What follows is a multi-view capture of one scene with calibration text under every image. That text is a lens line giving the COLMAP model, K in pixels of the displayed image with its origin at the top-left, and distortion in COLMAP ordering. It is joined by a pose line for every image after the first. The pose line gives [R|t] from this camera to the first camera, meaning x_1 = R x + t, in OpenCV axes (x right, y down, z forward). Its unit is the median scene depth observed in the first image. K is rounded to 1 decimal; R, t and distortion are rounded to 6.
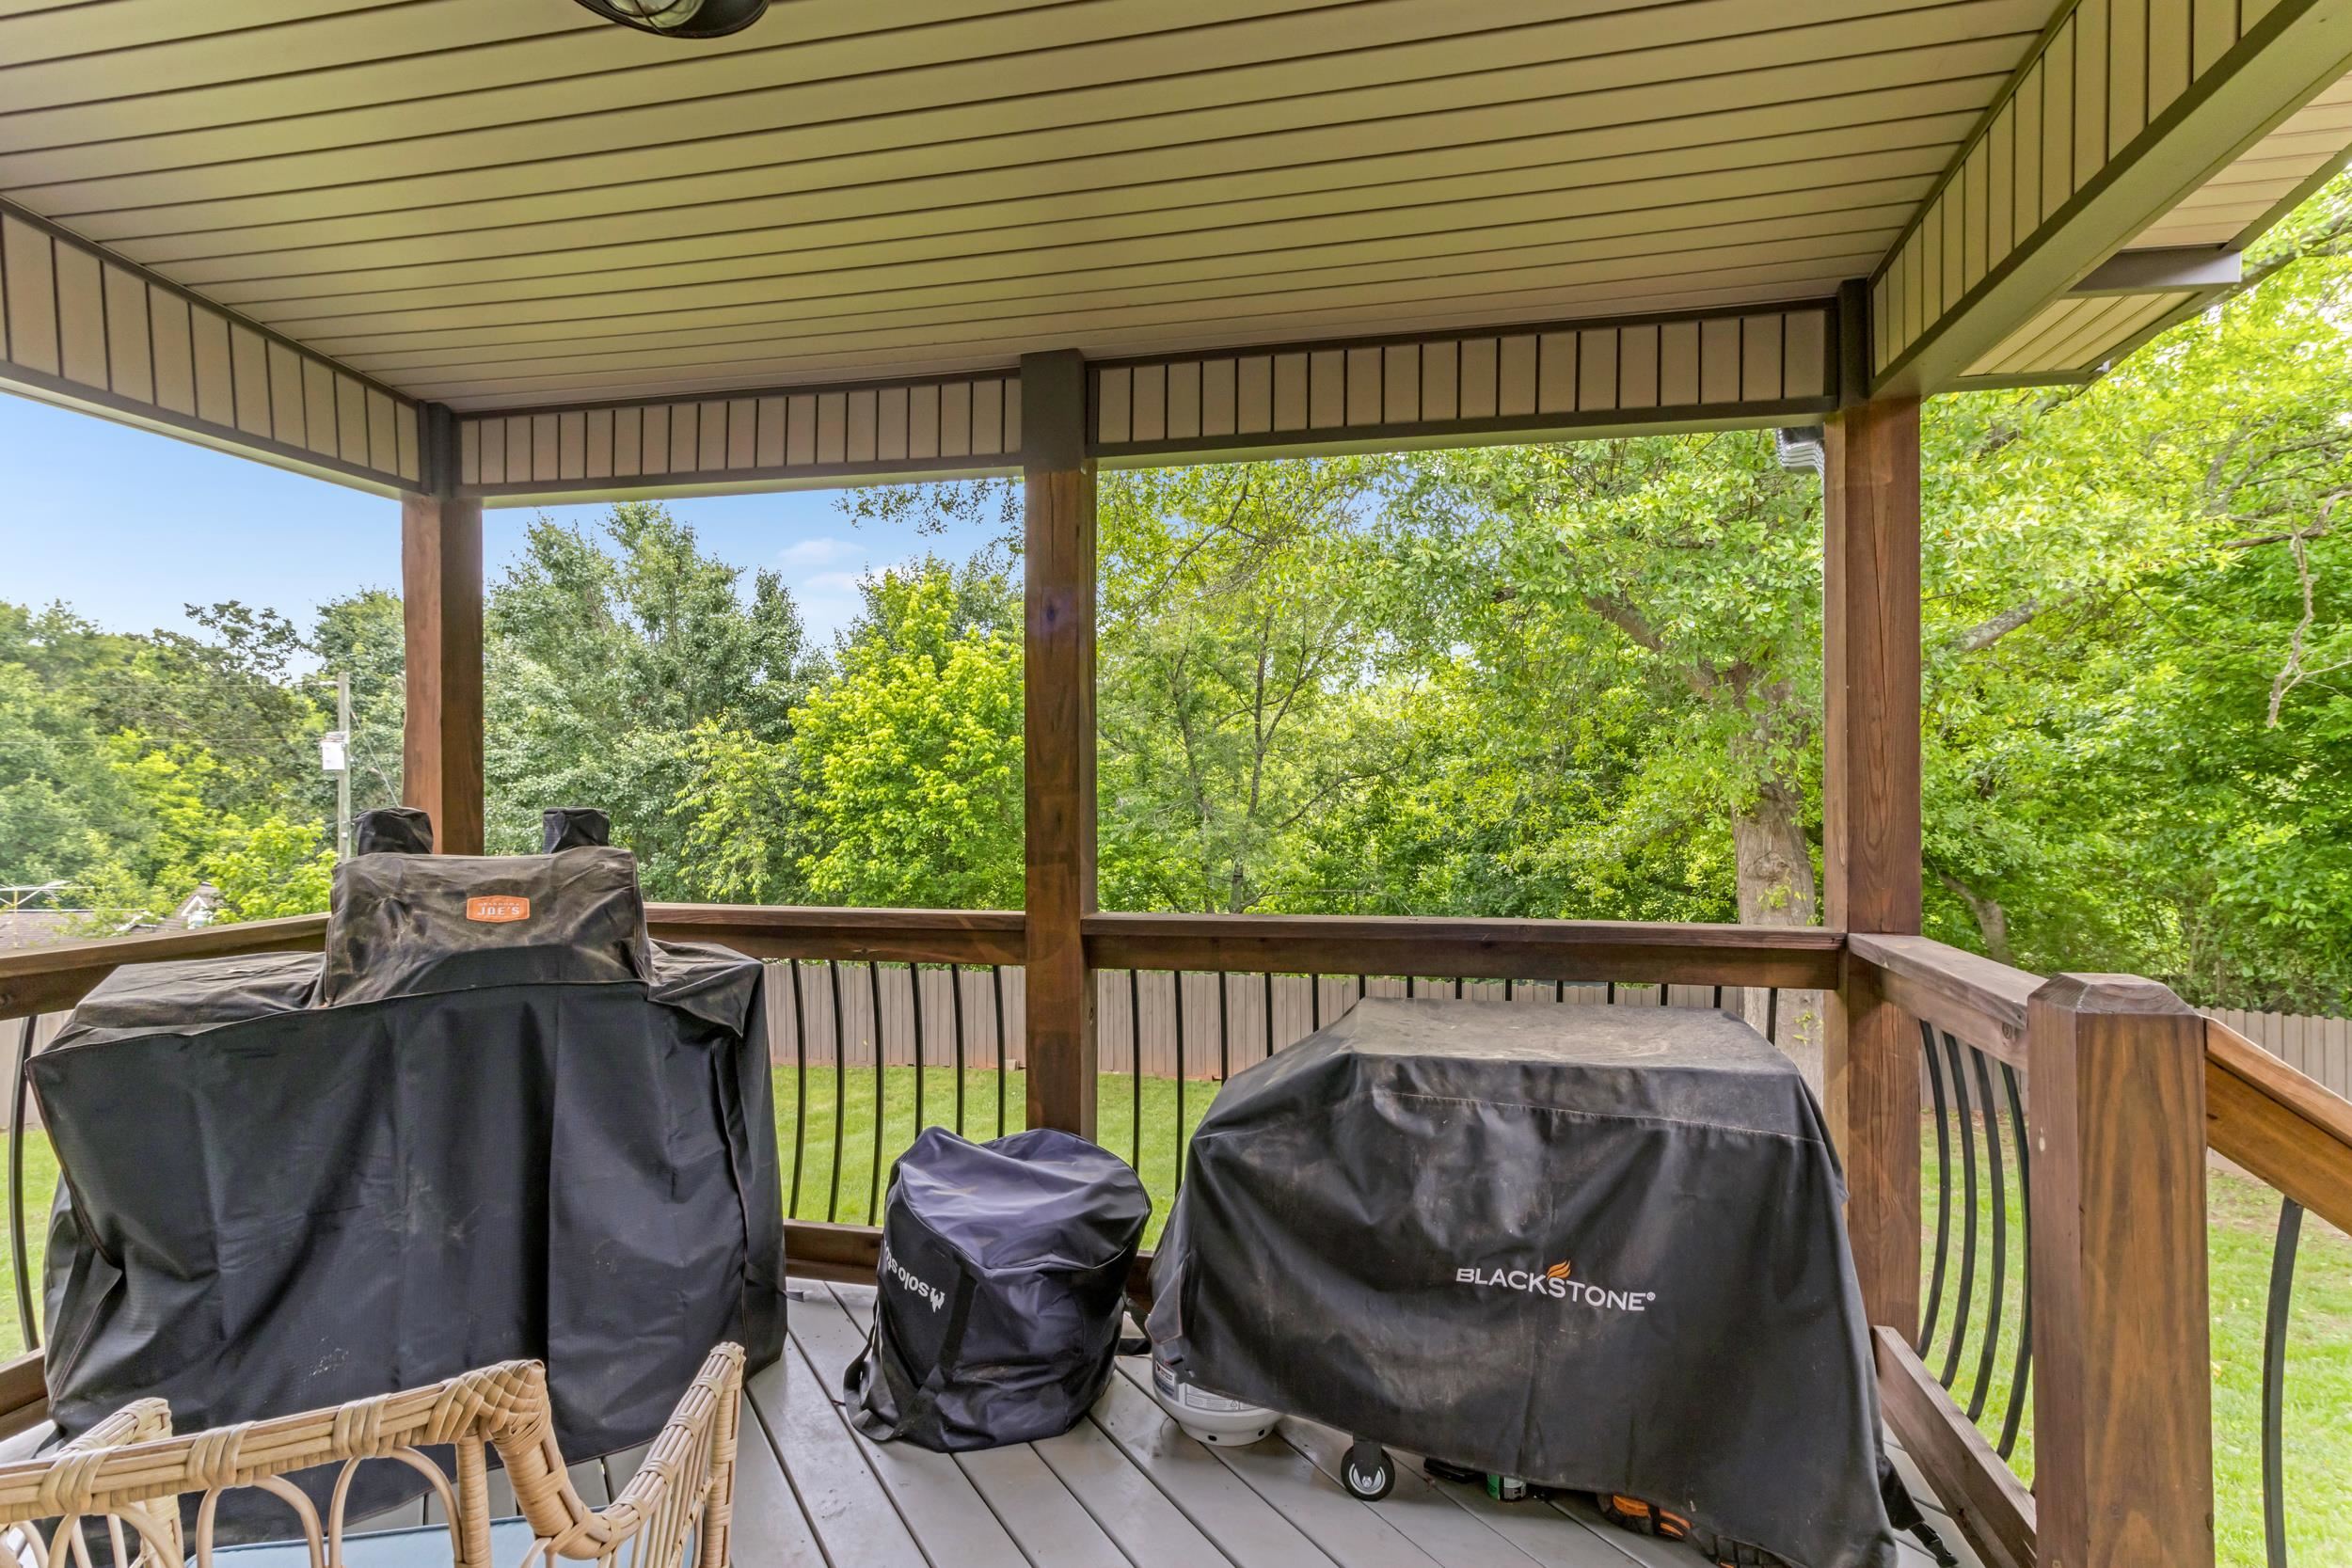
lens RADIAL K [[1123.3, 0, 1176.0], [0, 1123.3, 784.0], [0, 0, 1]] dist [0.000851, -0.000452]
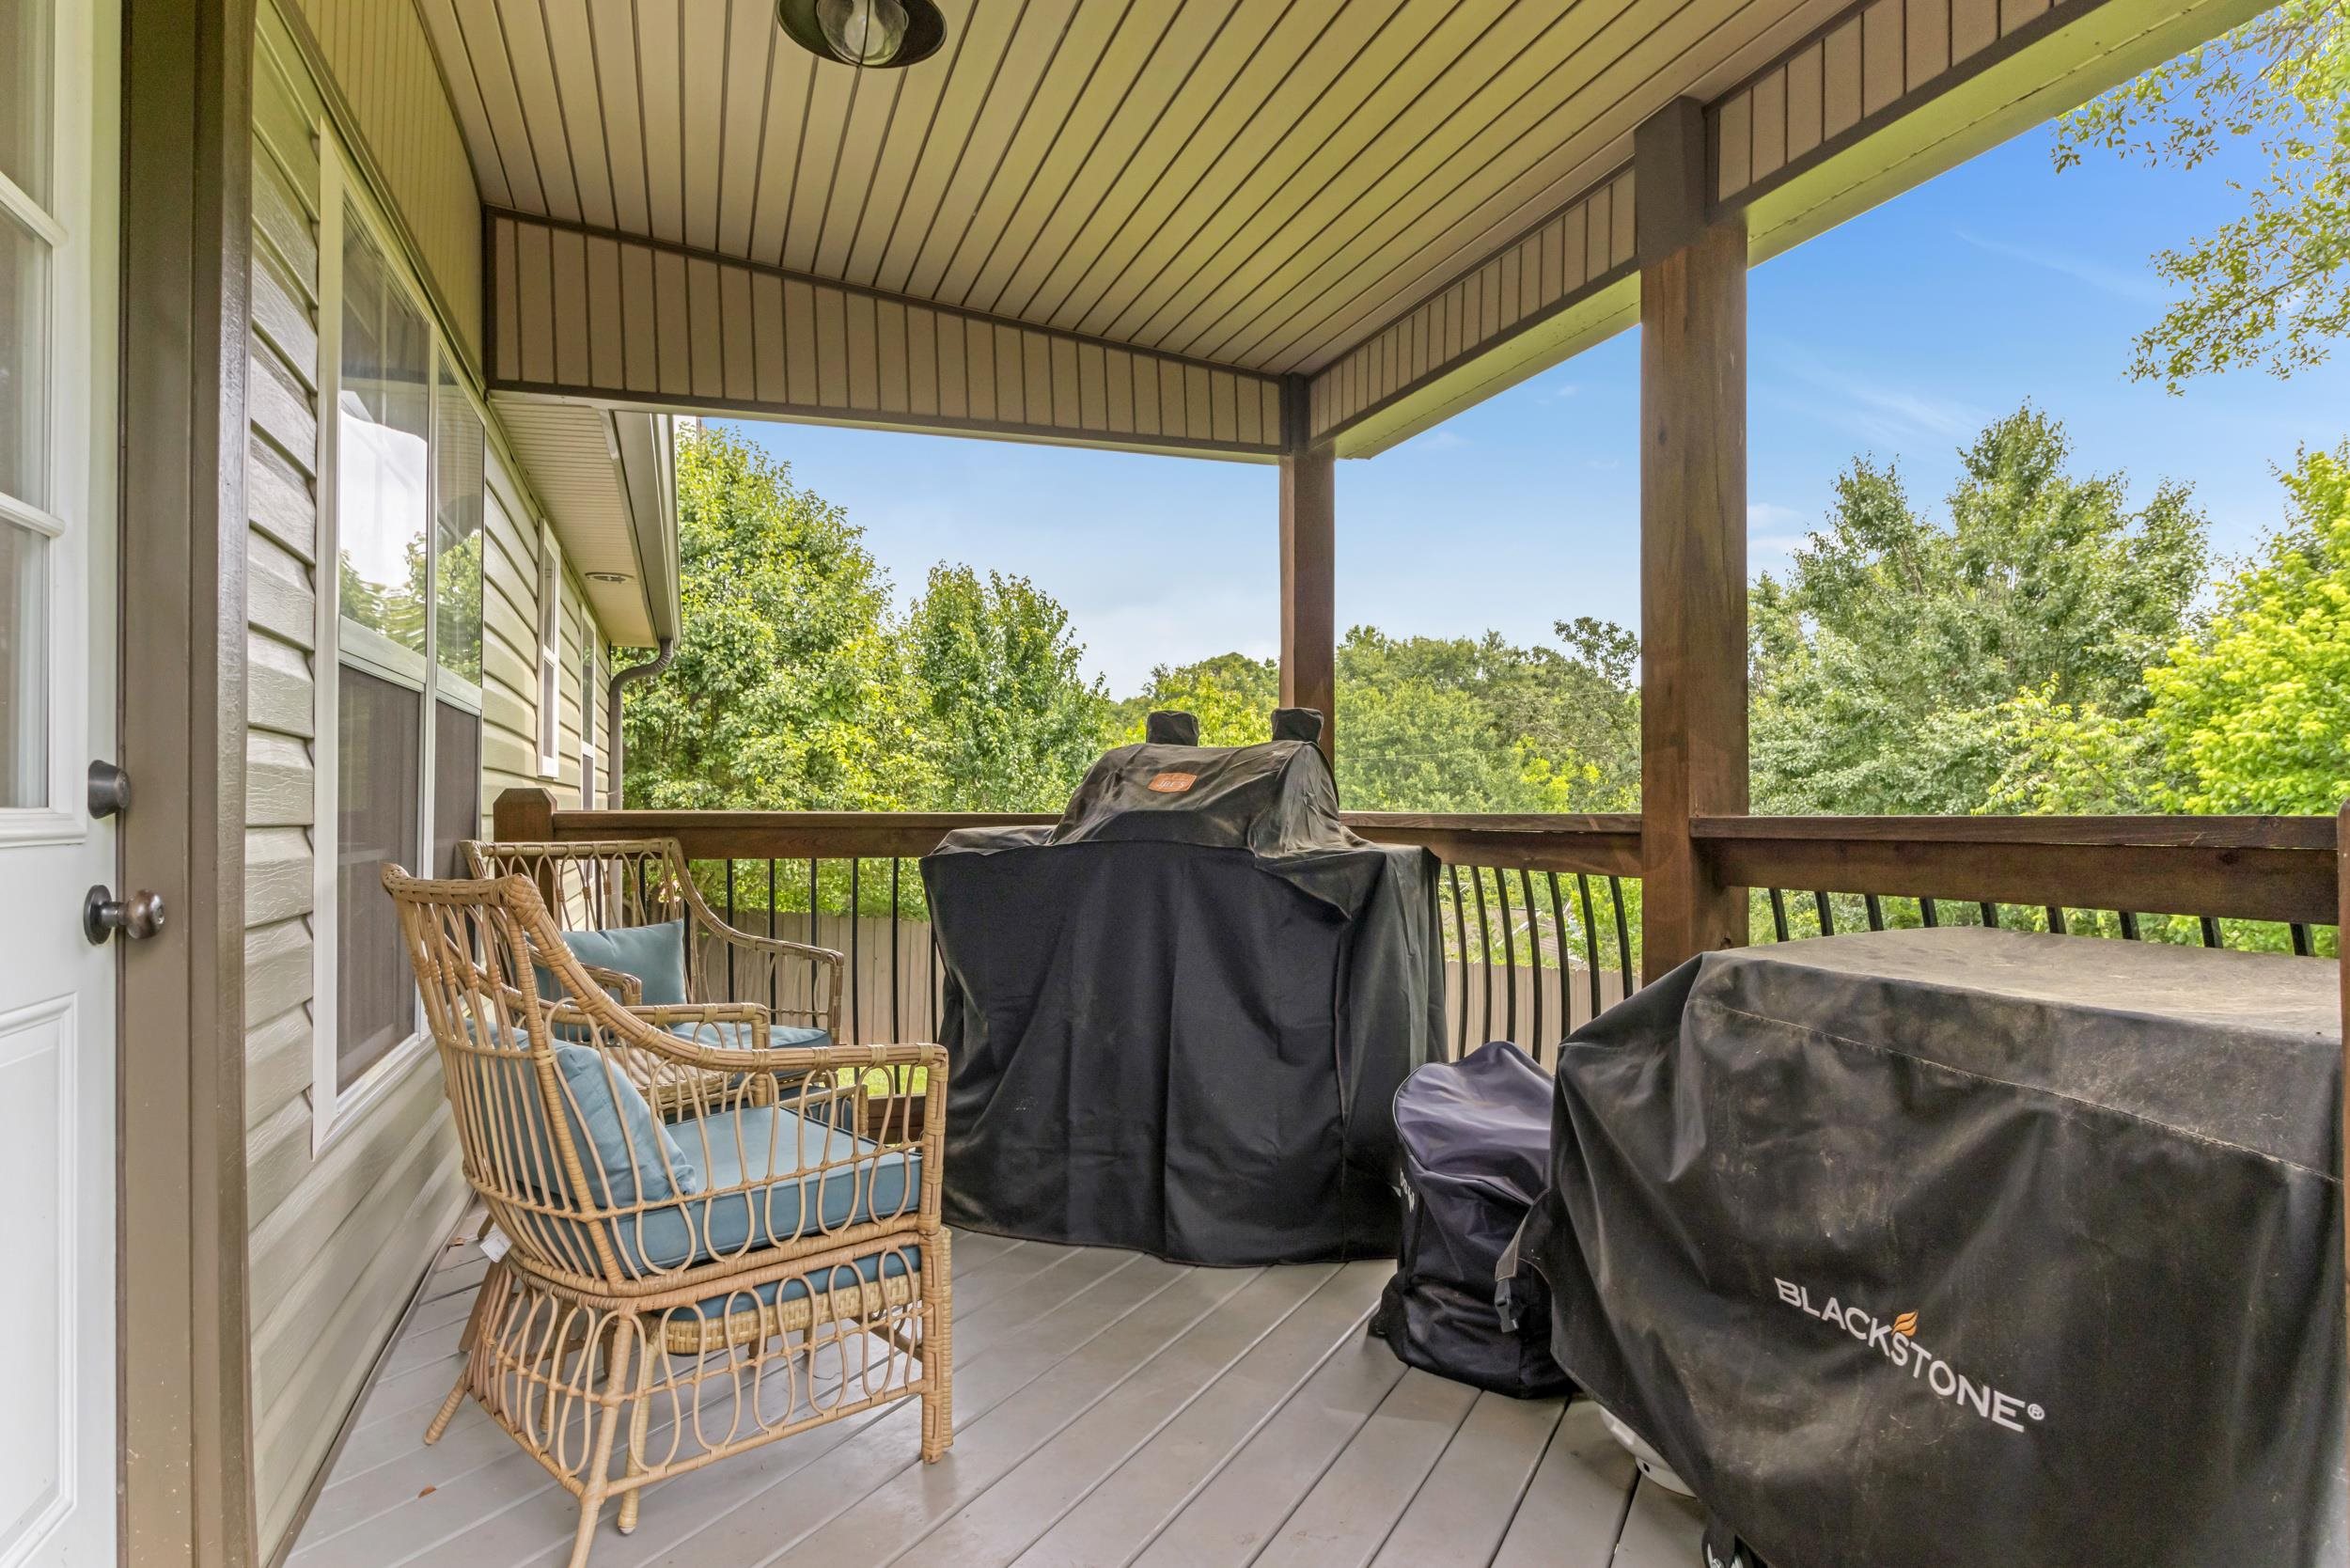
lens RADIAL K [[1405.9, 0, 1175.0], [0, 1405.9, 784.0], [0, 0, 1]] dist [0.005032, -0.000526]
pose [[0.509998, -0.013473, -0.860070, 0.521535], [0.000284, 0.999880, -0.015495, 0.103024], [0.860176, 0.007658, 0.509941, 0.183098]]
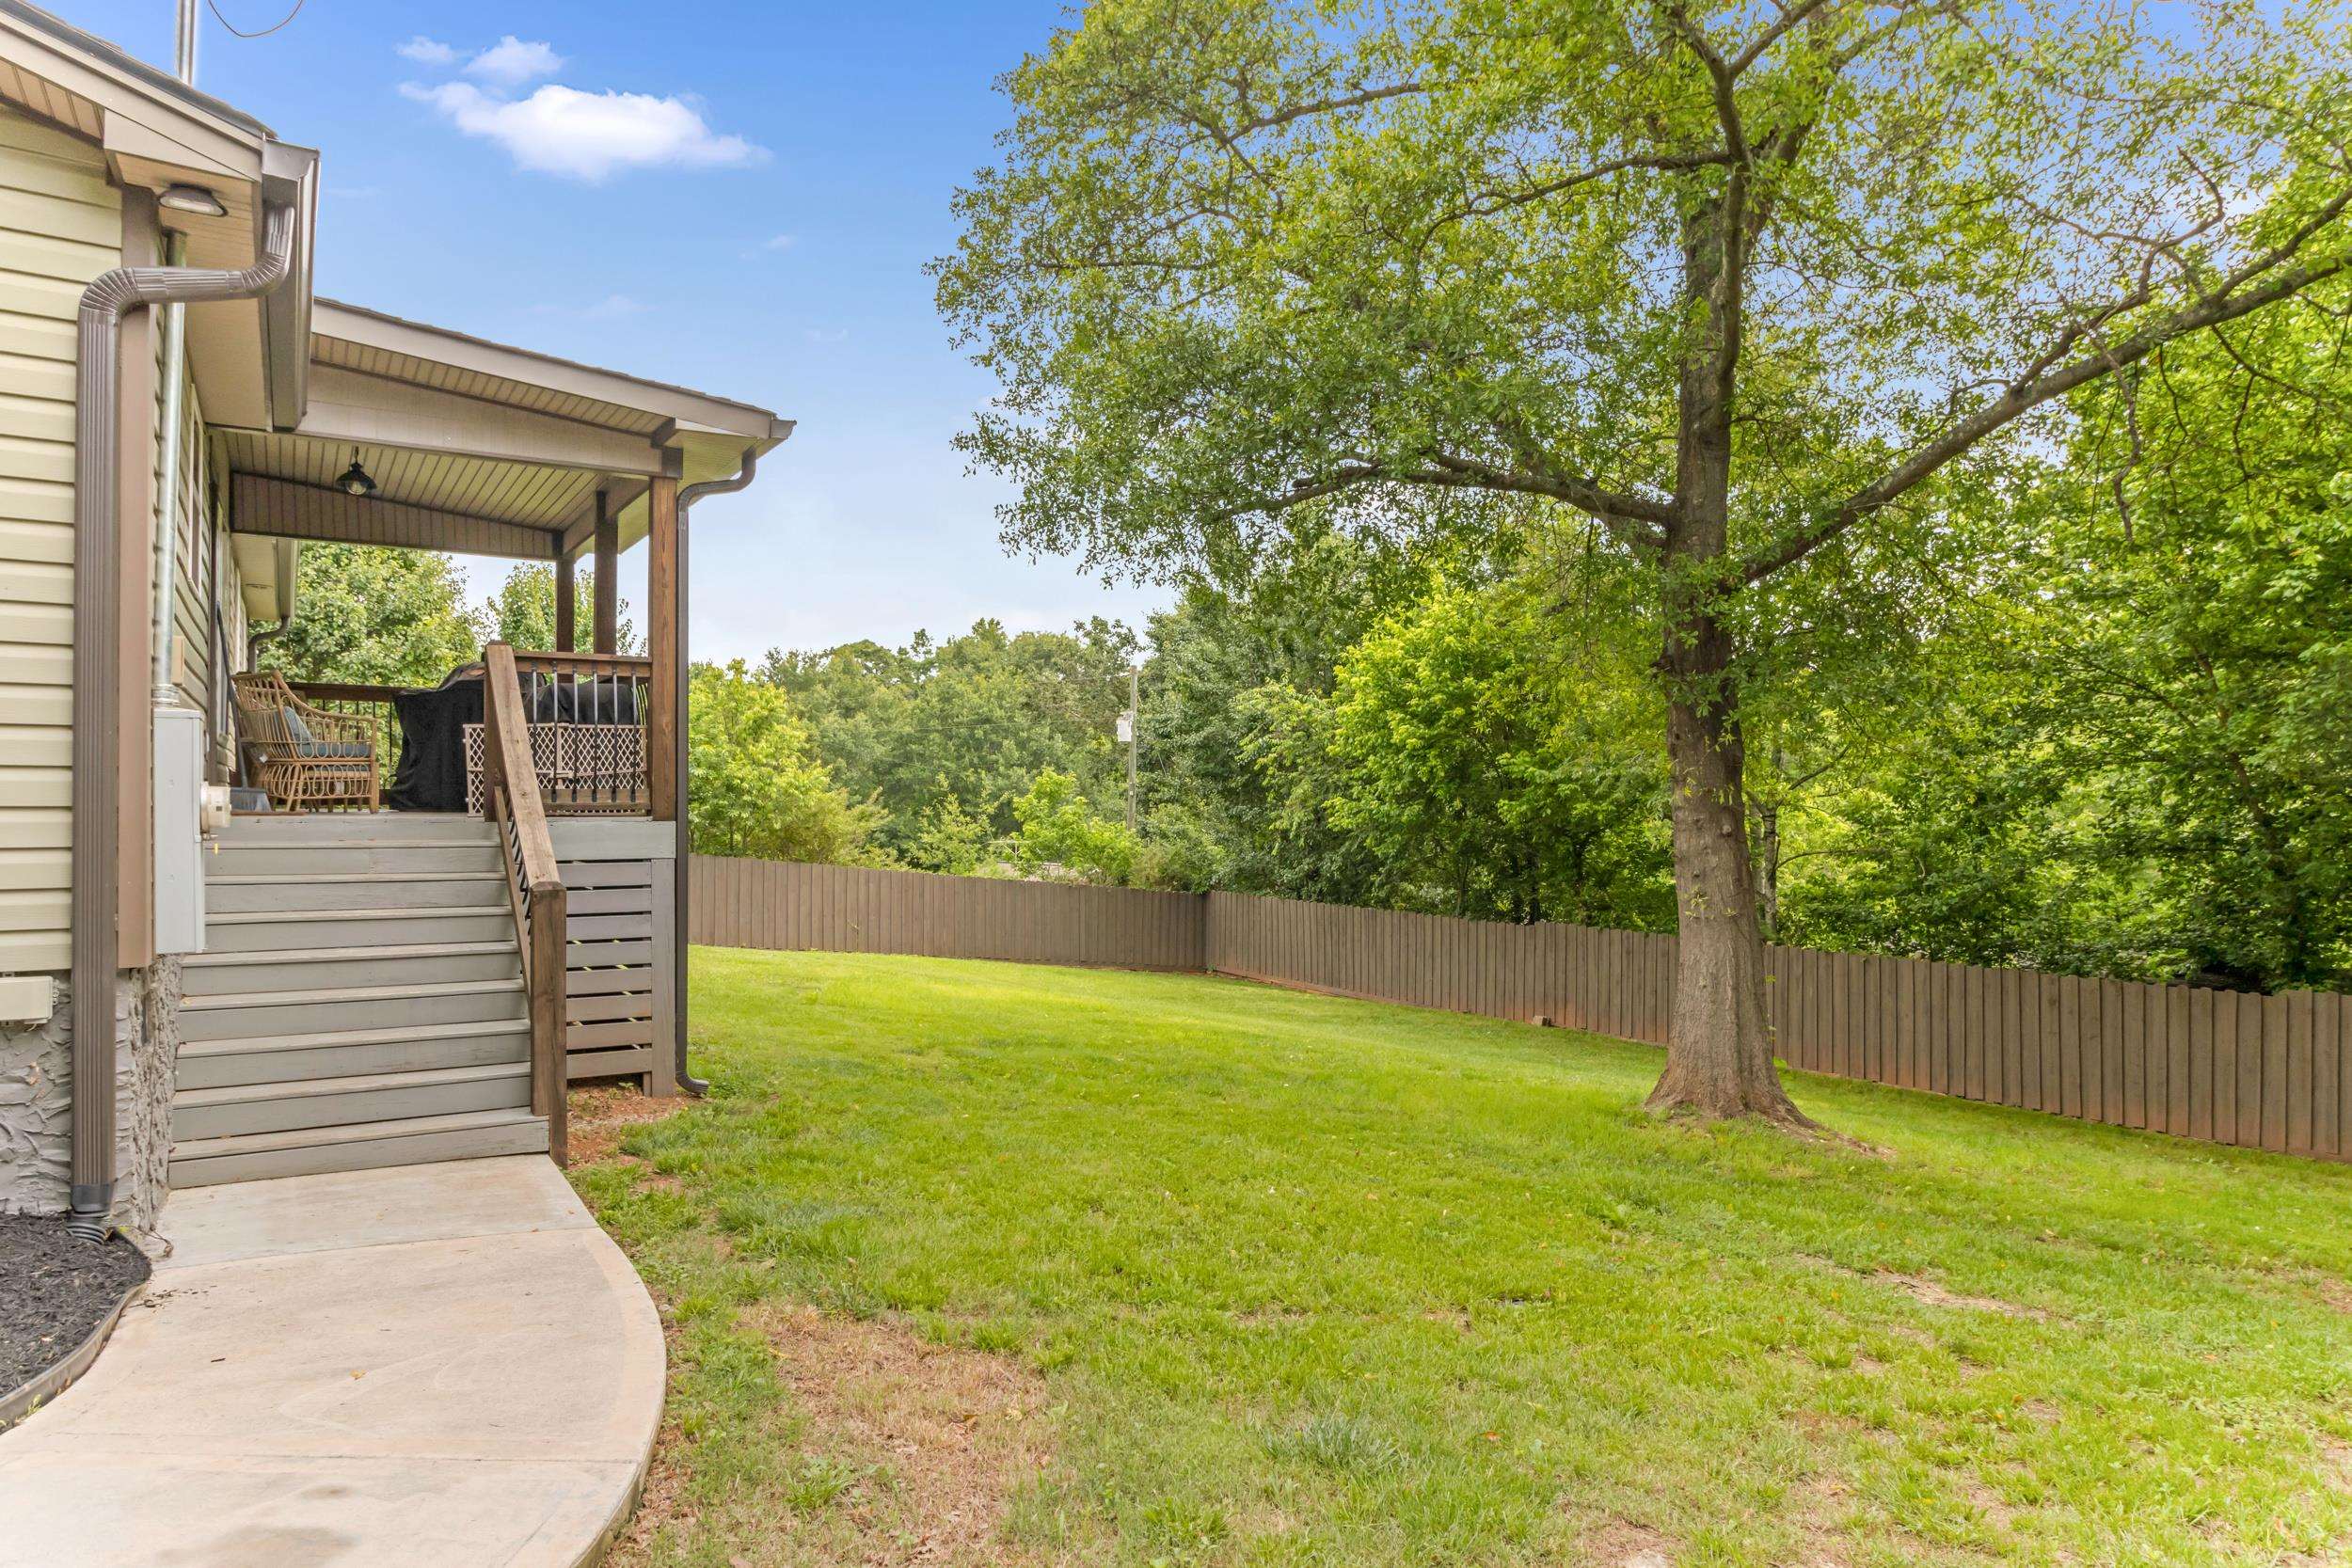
lens RADIAL K [[1407.0, 0, 1176.0], [0, 1407.0, 784.0], [0, 0, 1]] dist [0.005032, -0.000526]
pose [[0.694292, -0.002309, -0.719690, 3.012432], [-0.007268, 0.999921, -0.010220, 0.354463], [0.719657, 0.012326, 0.694221, -0.374469]]
